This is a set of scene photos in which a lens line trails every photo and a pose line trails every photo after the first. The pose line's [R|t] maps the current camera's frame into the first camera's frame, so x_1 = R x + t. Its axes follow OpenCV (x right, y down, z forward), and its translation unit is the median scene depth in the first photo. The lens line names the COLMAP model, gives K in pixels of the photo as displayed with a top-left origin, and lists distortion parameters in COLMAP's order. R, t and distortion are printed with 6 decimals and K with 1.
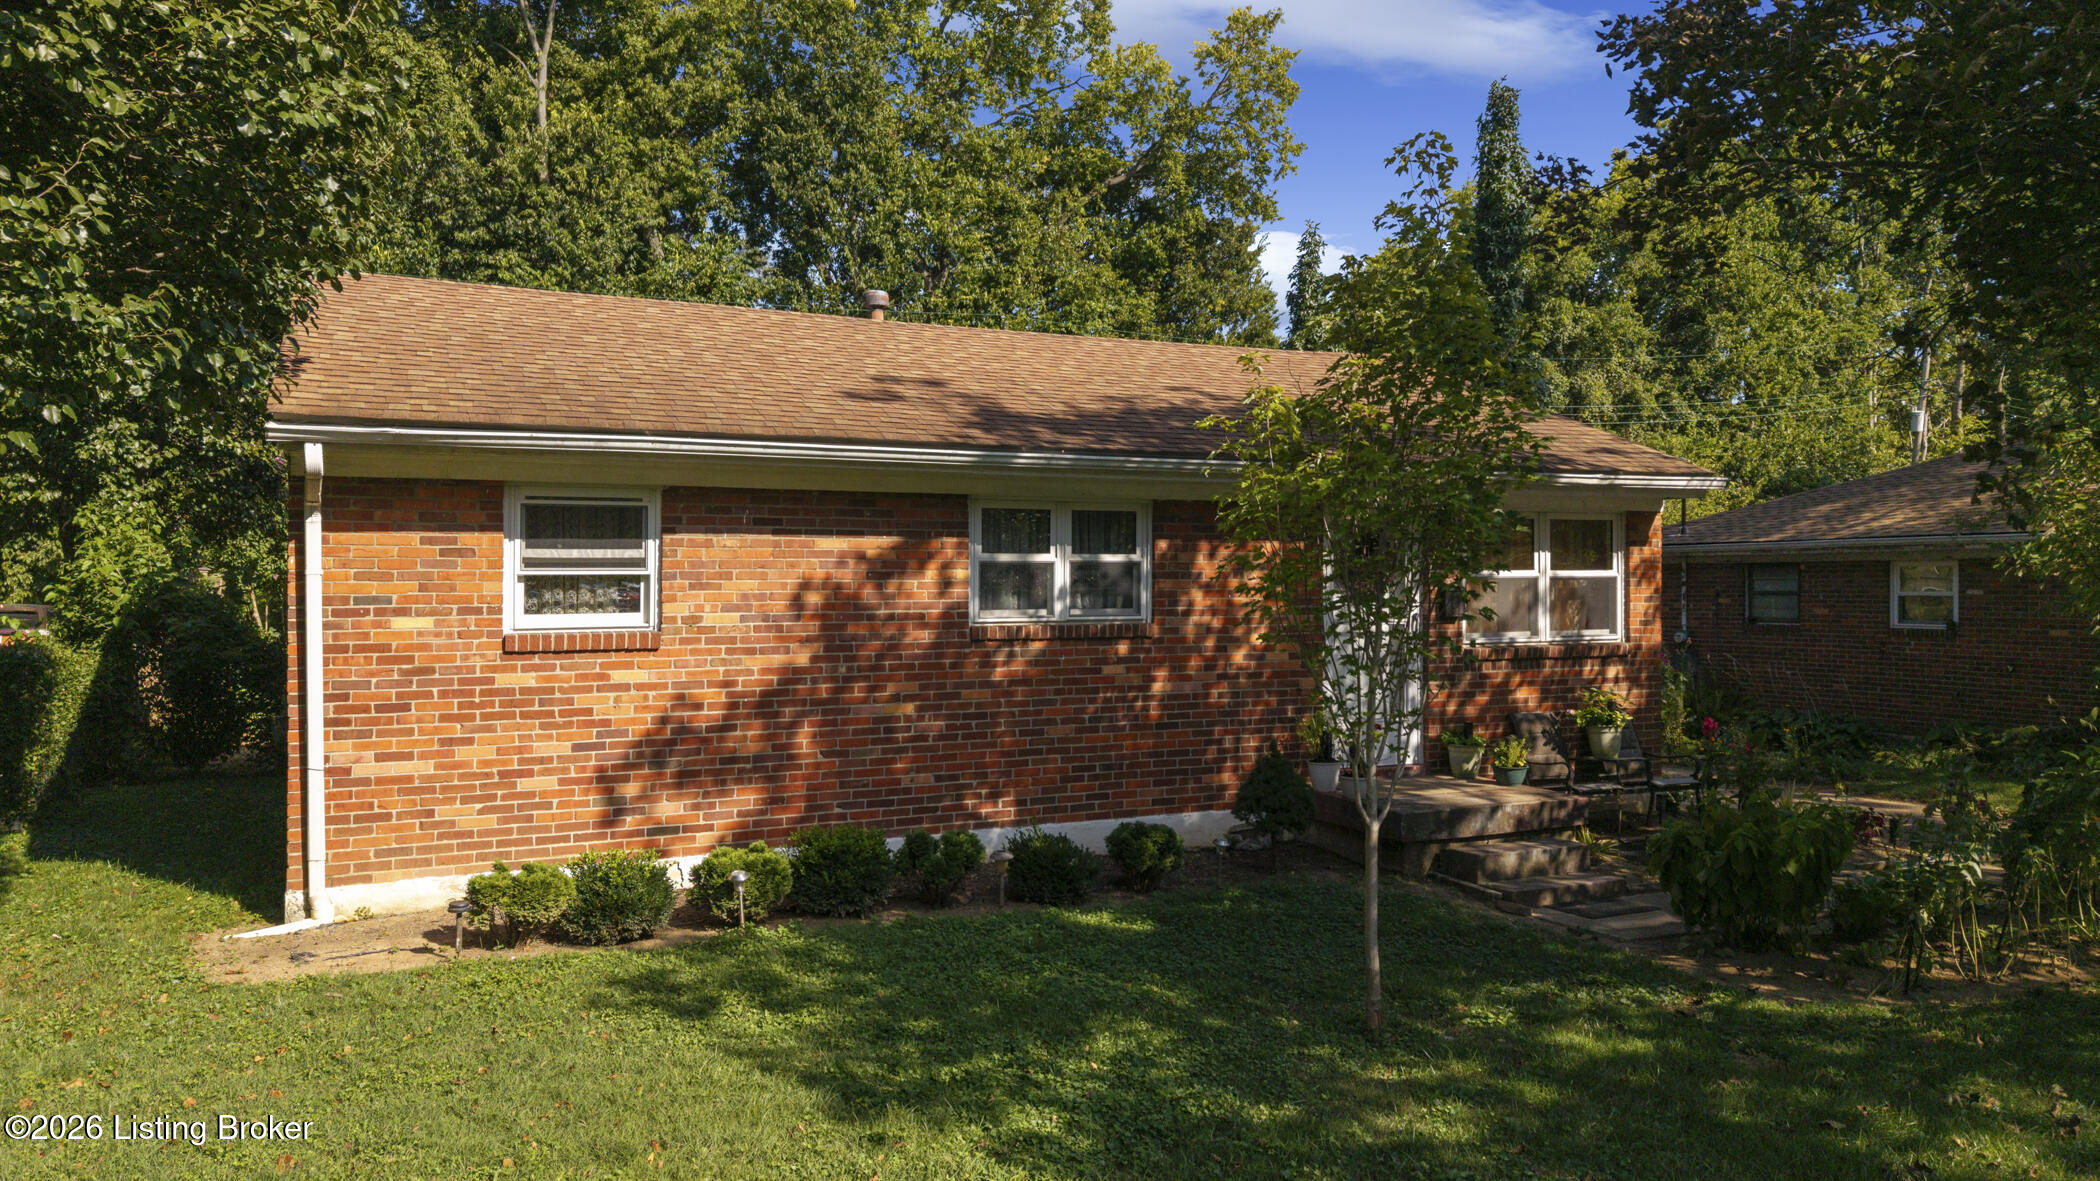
lens RADIAL K [[1341.1, 0, 1049.1], [0, 1341.1, 573.7], [0, 0, 1]] dist [0.032054, -0.002014]
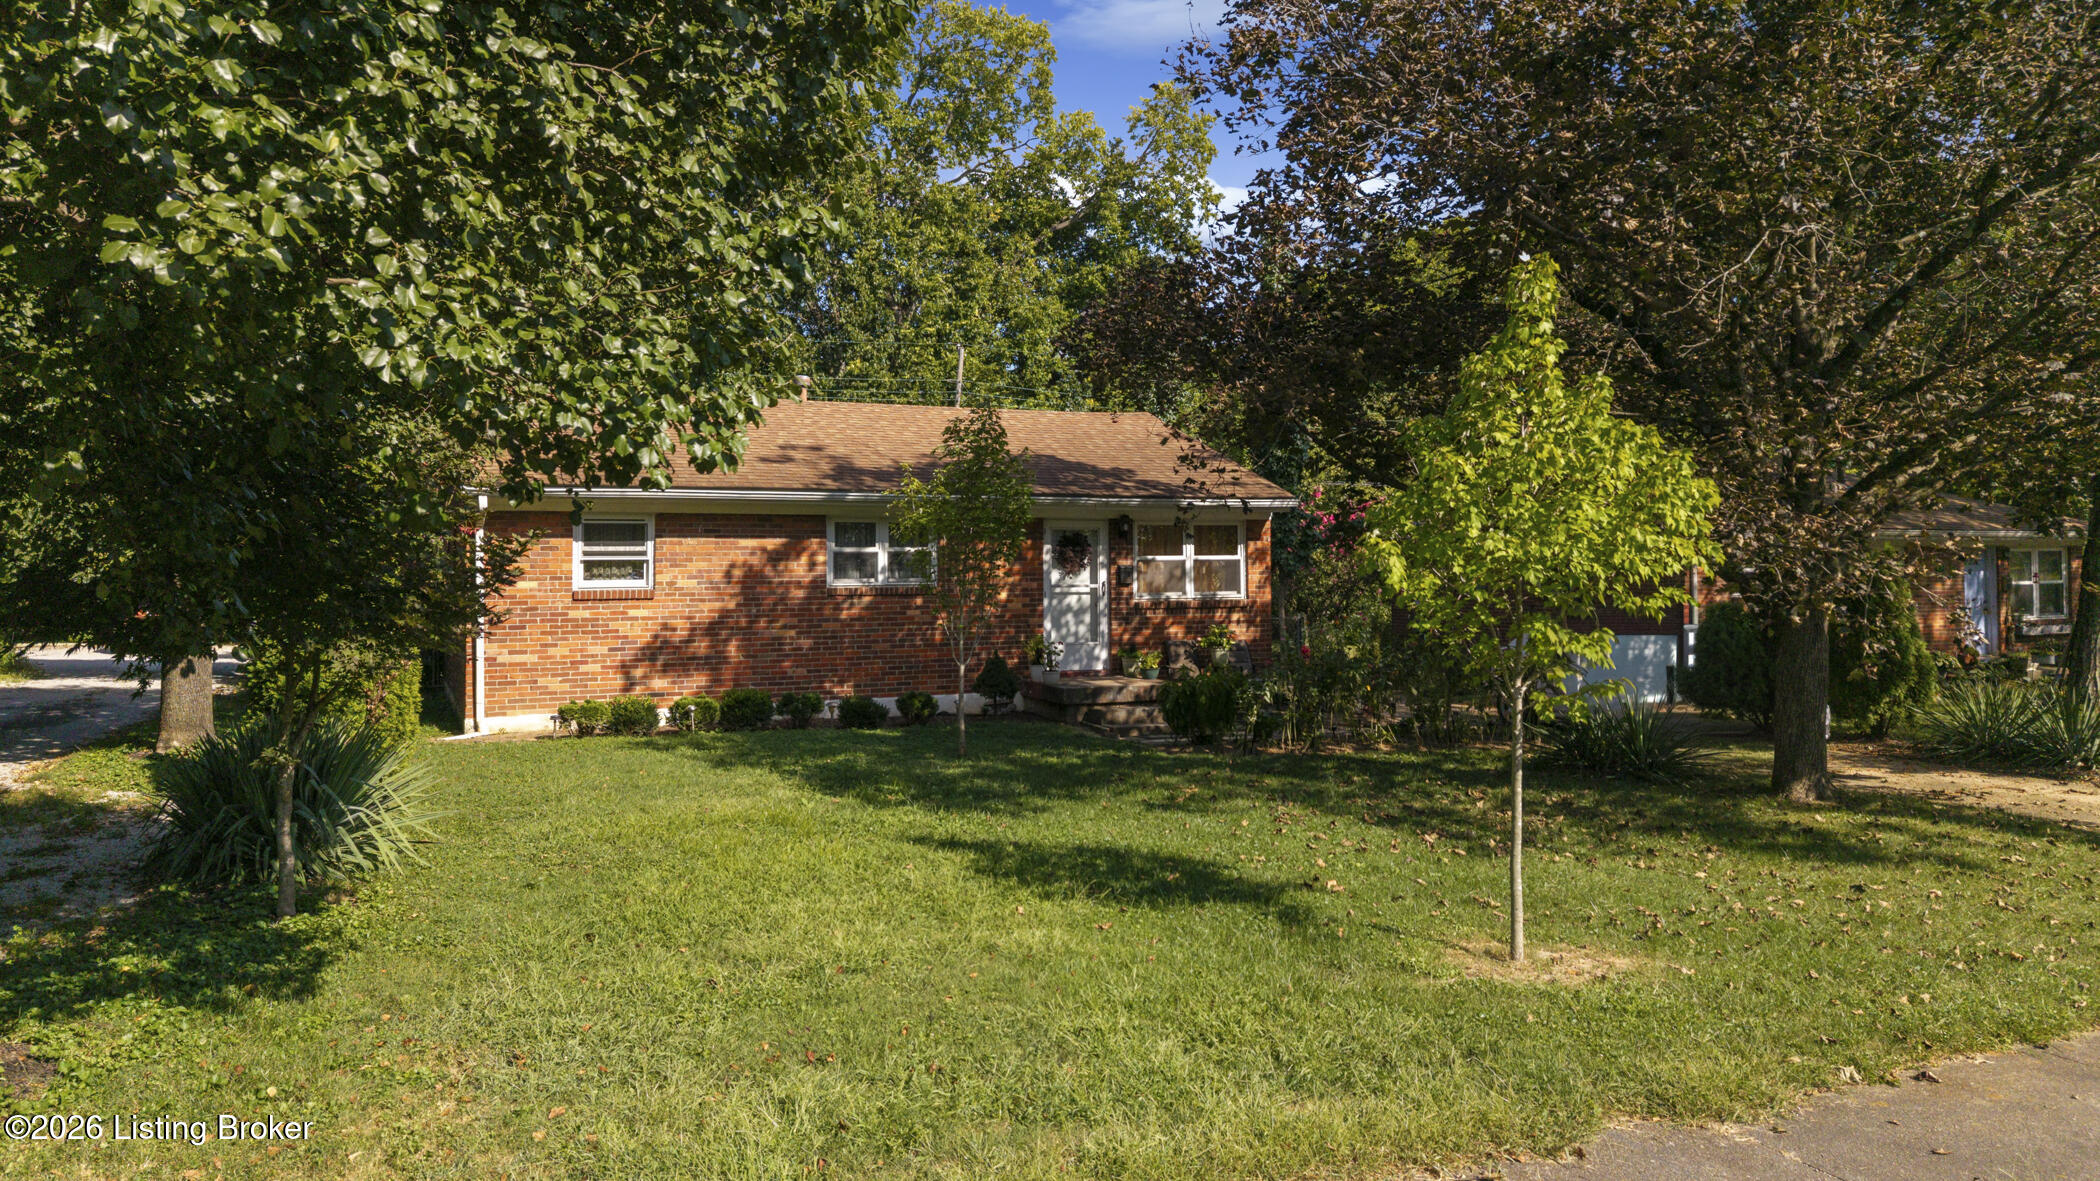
lens RADIAL K [[1341.1, 0, 1071.0], [0, 1341.1, 538.4], [0, 0, 1]] dist [0.032054, -0.002014]
pose [[0.999989, -0.004192, 0.002011, 0.255220], [0.004228, 0.999823, -0.018309, 0.006751], [-0.001934, 0.018317, 0.999830, -0.777216]]
